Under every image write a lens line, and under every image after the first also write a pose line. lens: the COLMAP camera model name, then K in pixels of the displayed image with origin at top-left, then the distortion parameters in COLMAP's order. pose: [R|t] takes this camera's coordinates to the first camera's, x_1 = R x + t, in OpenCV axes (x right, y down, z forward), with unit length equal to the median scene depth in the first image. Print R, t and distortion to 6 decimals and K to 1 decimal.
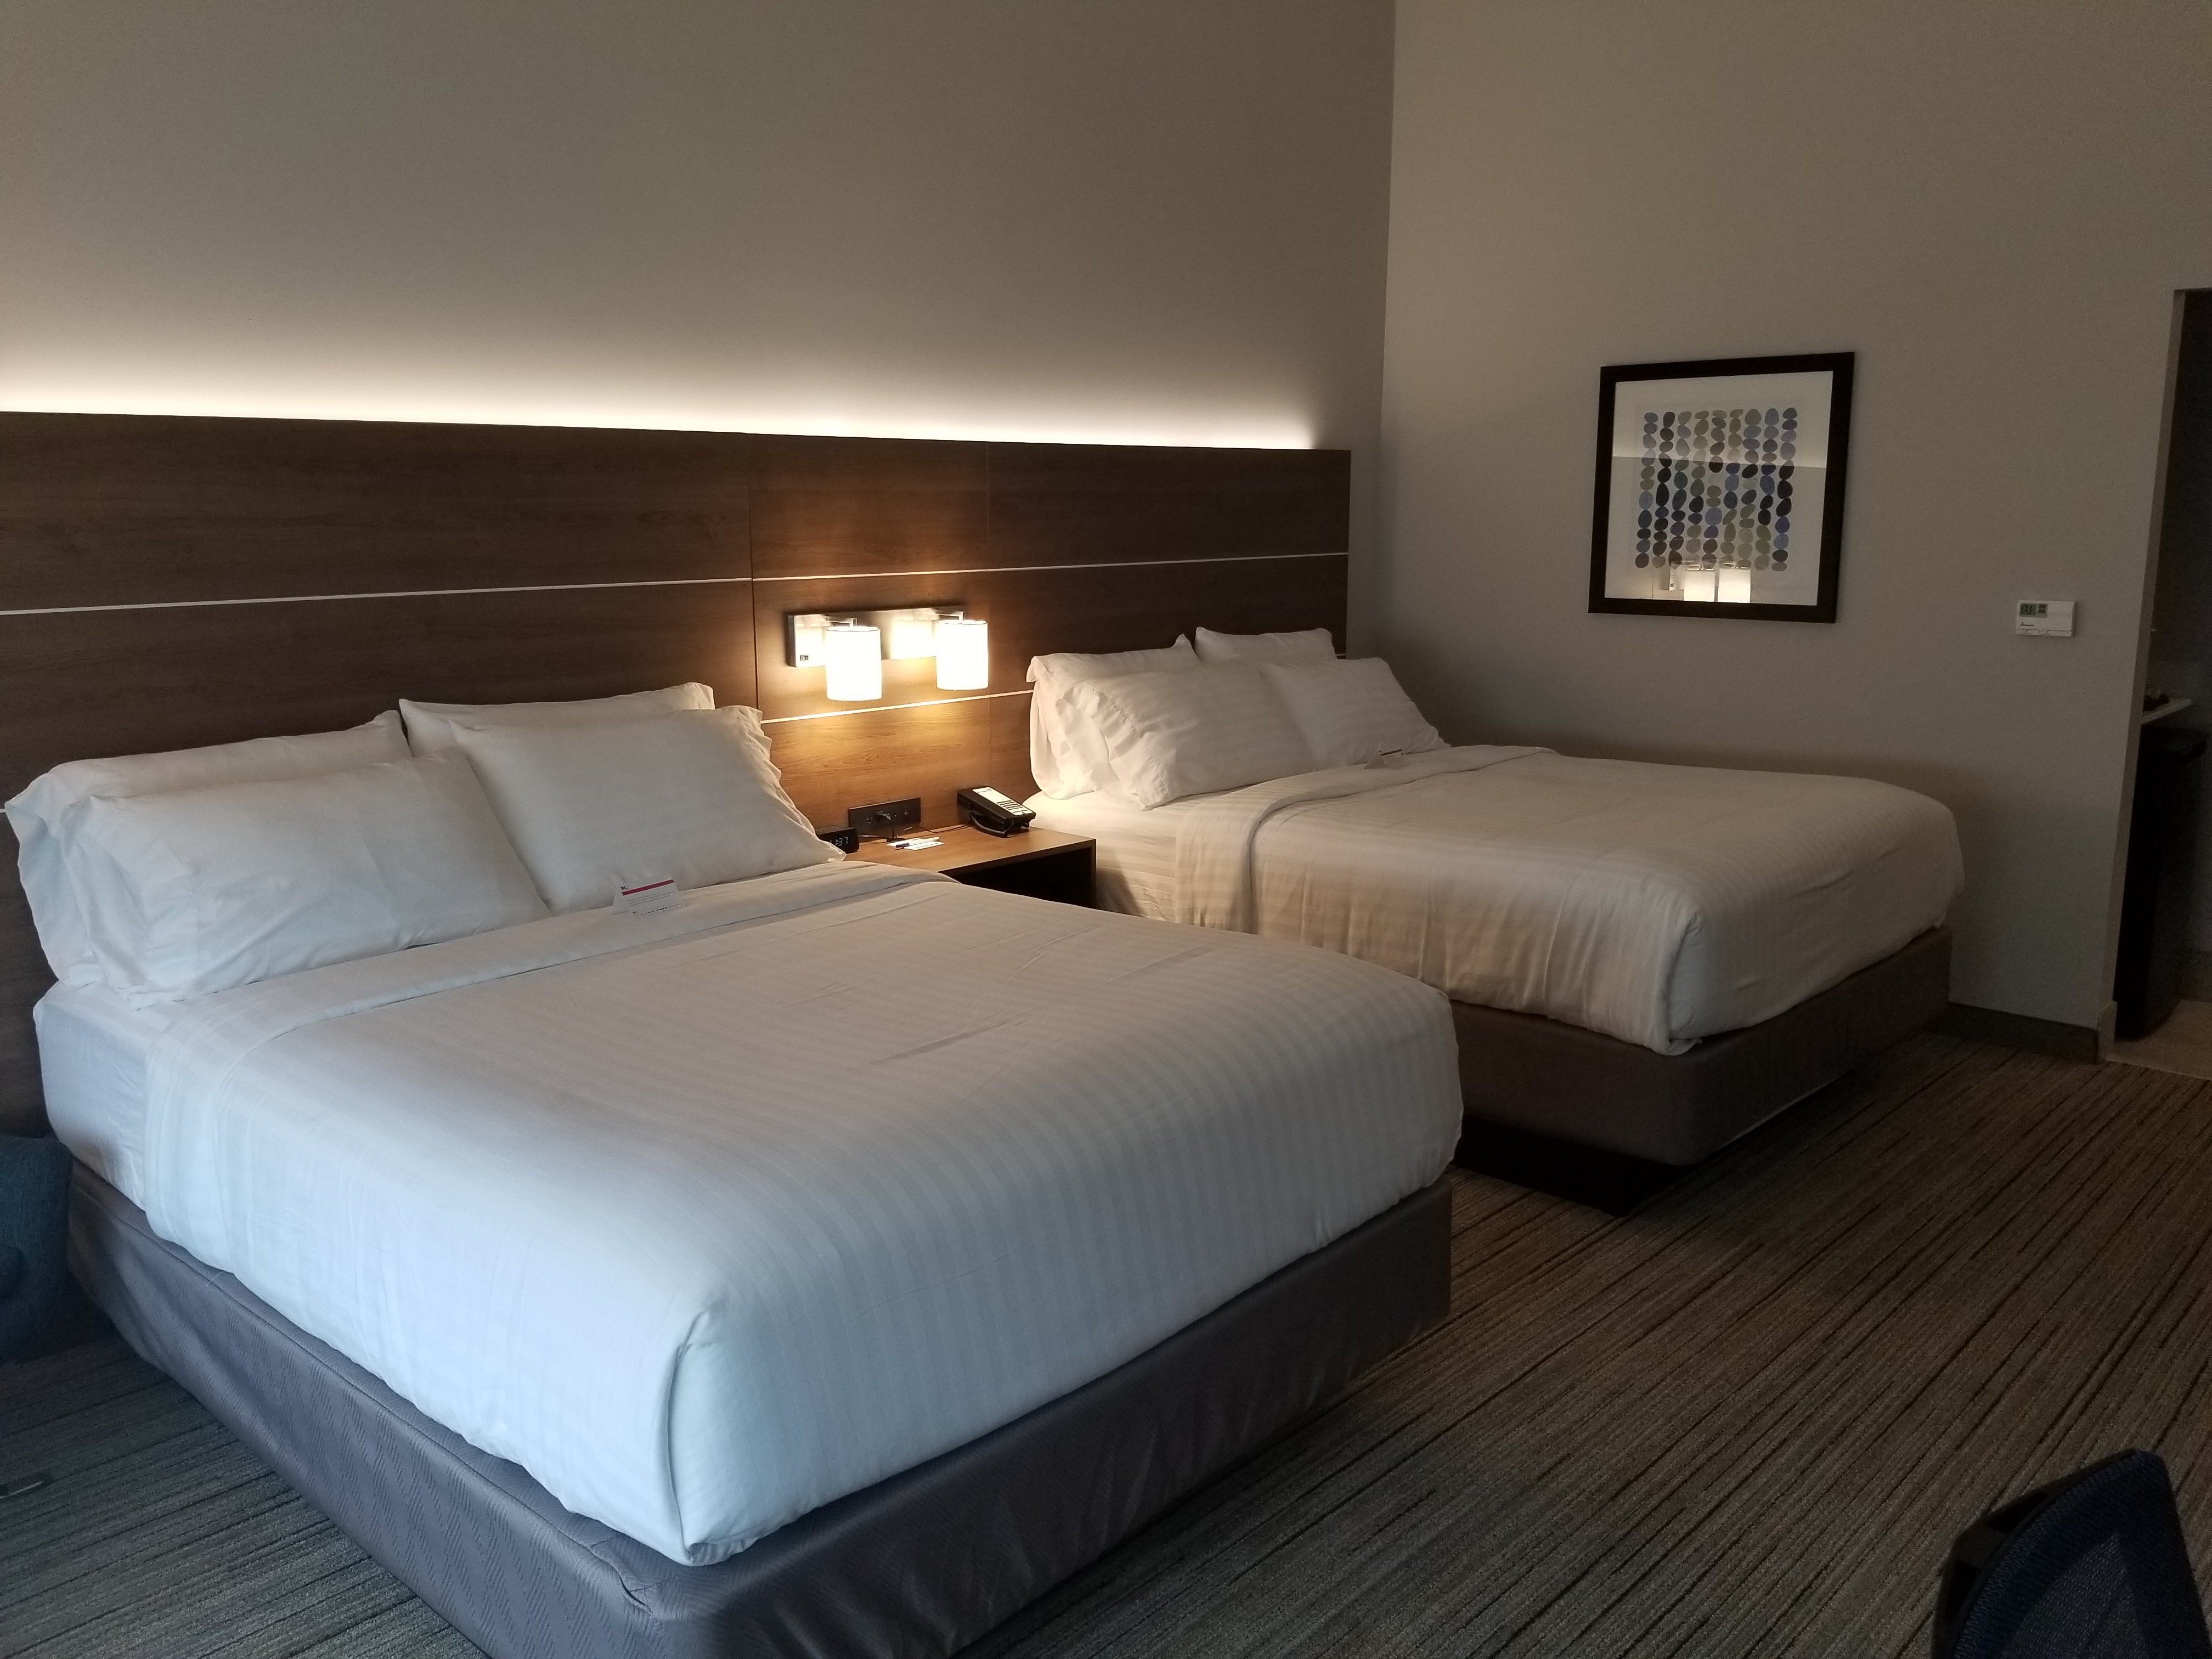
lens RADIAL K [[1738.0, 0, 1106.0], [0, 1738.0, 829.5], [0, 0, 1]] dist [0.055256, -0.004830]
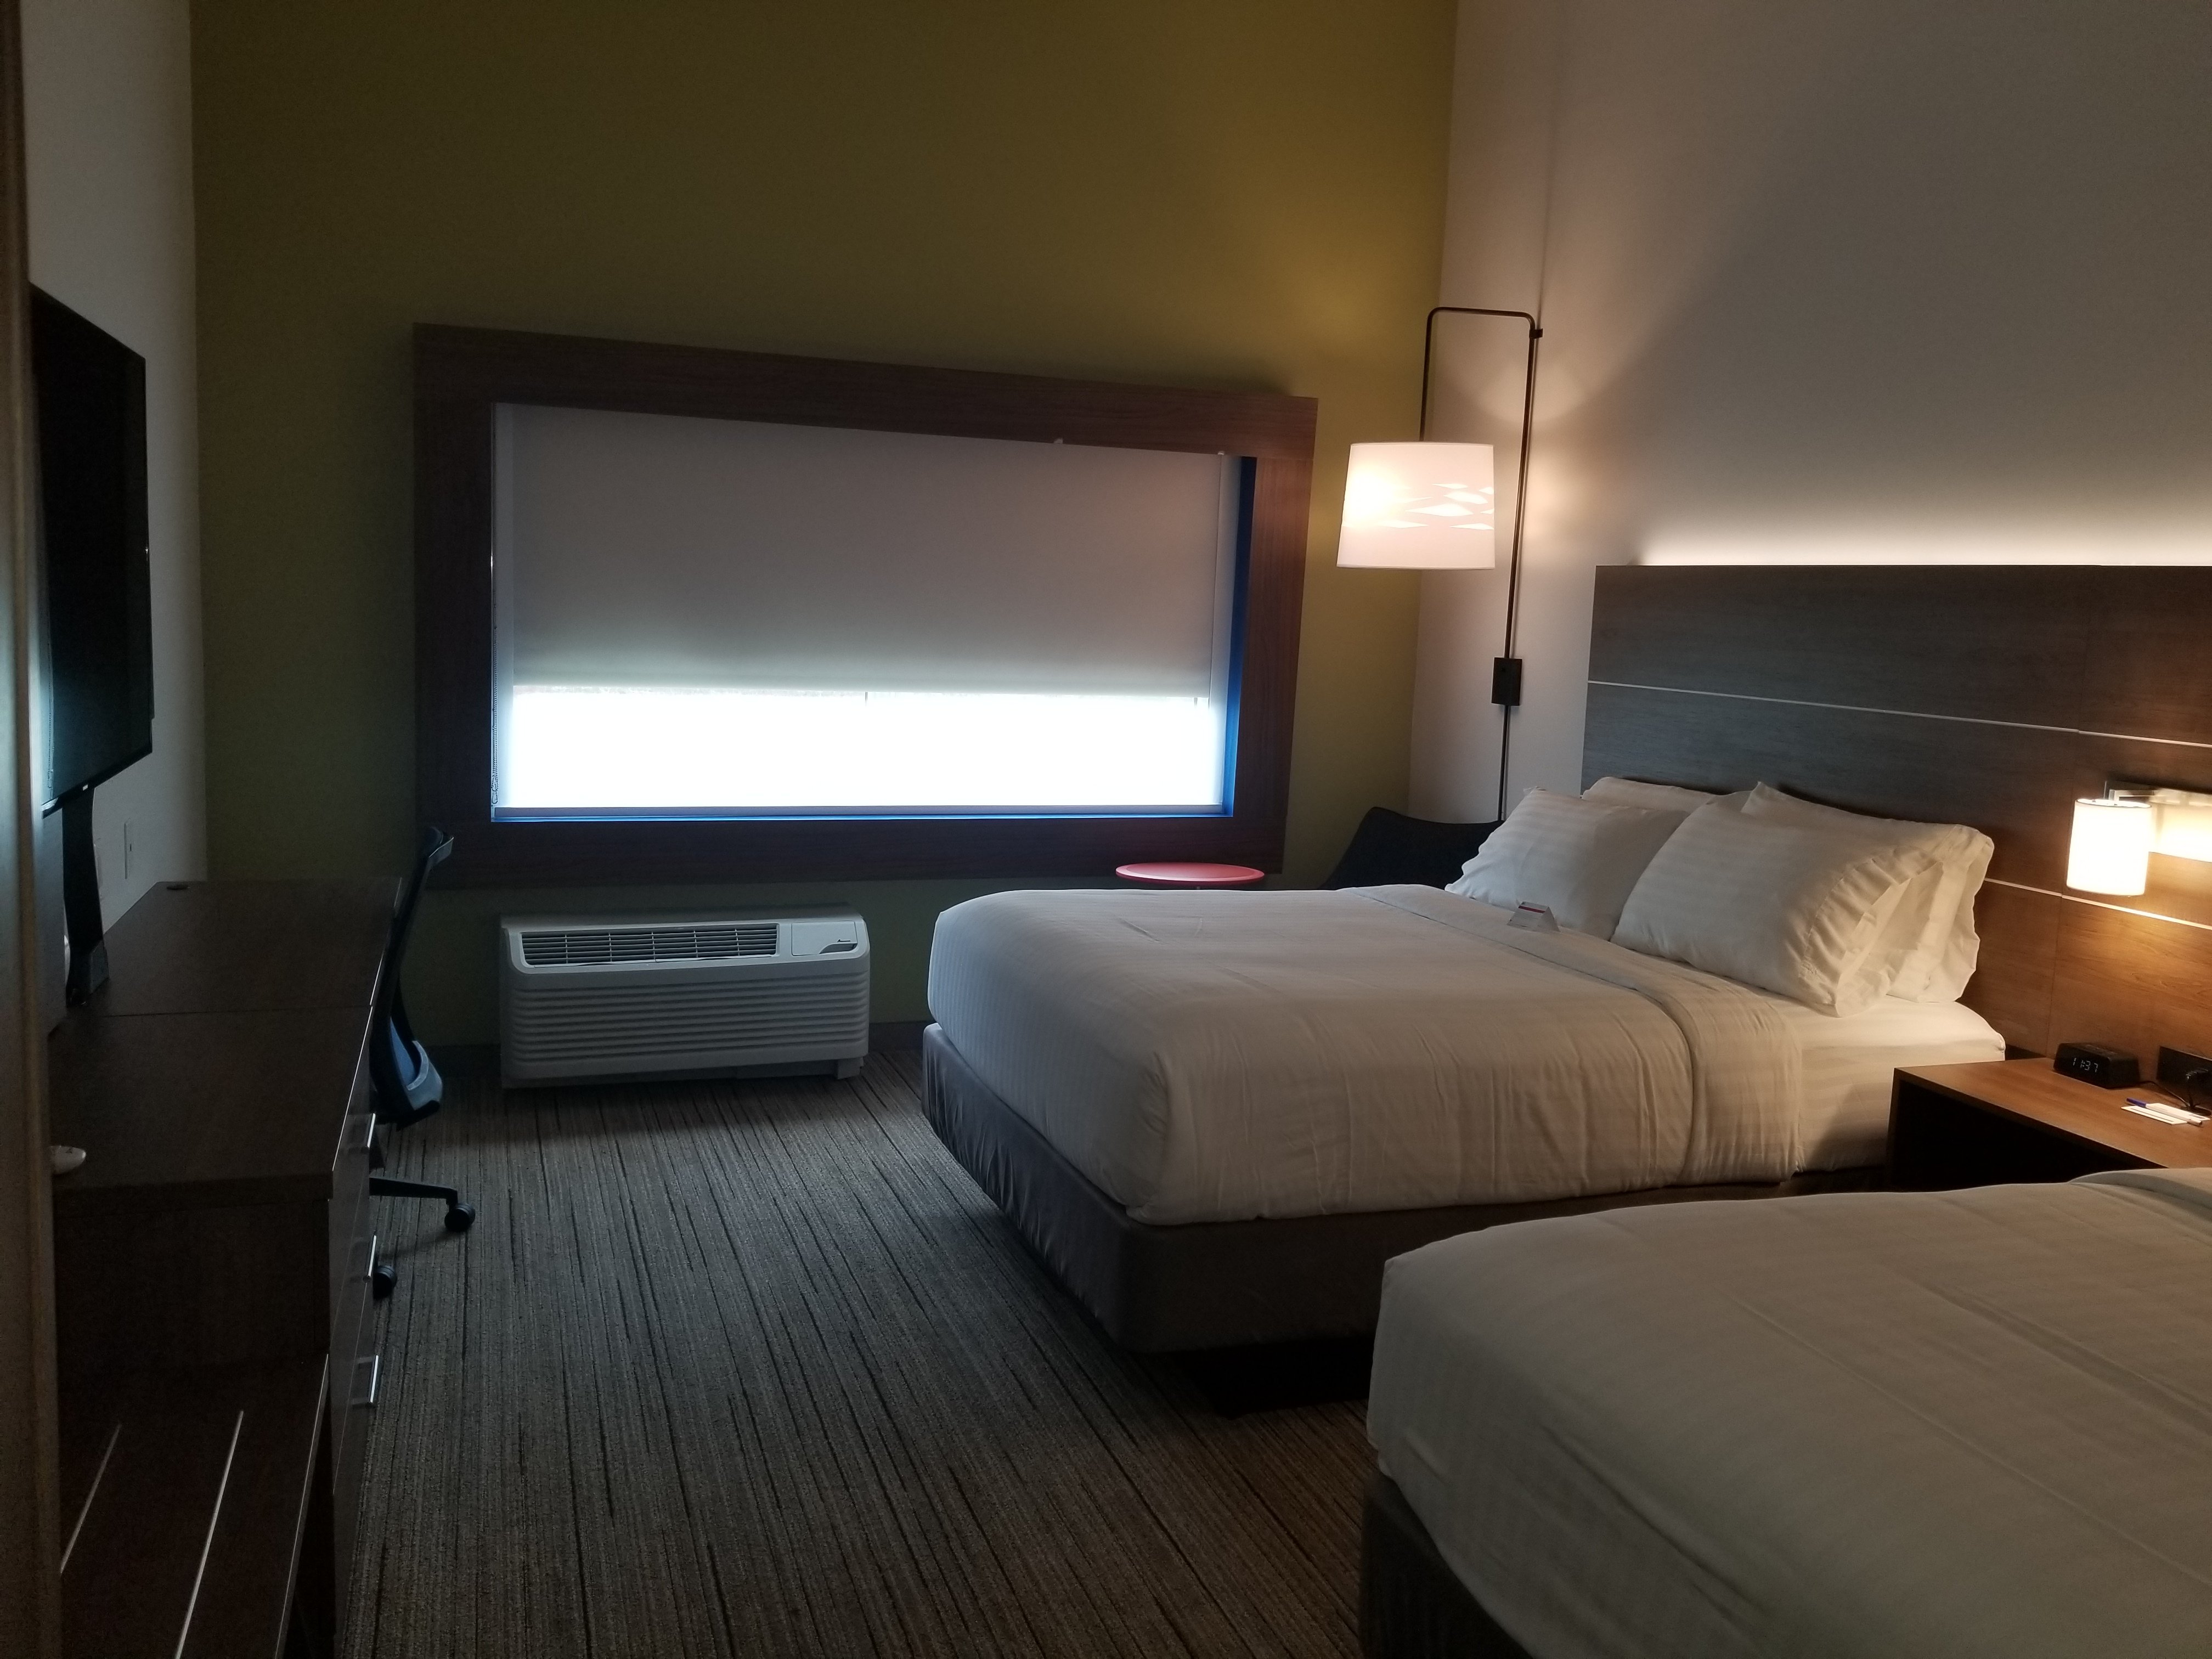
lens RADIAL K [[1738.0, 0, 1106.0], [0, 1738.0, 829.5], [0, 0, 1]] dist [0.055256, -0.004830]
pose [[-0.458468, 0.097788, -0.883315, 0.779730], [-0.218006, 0.951184, 0.218453, -0.179277], [0.861557, 0.292721, -0.414769, 0.937557]]
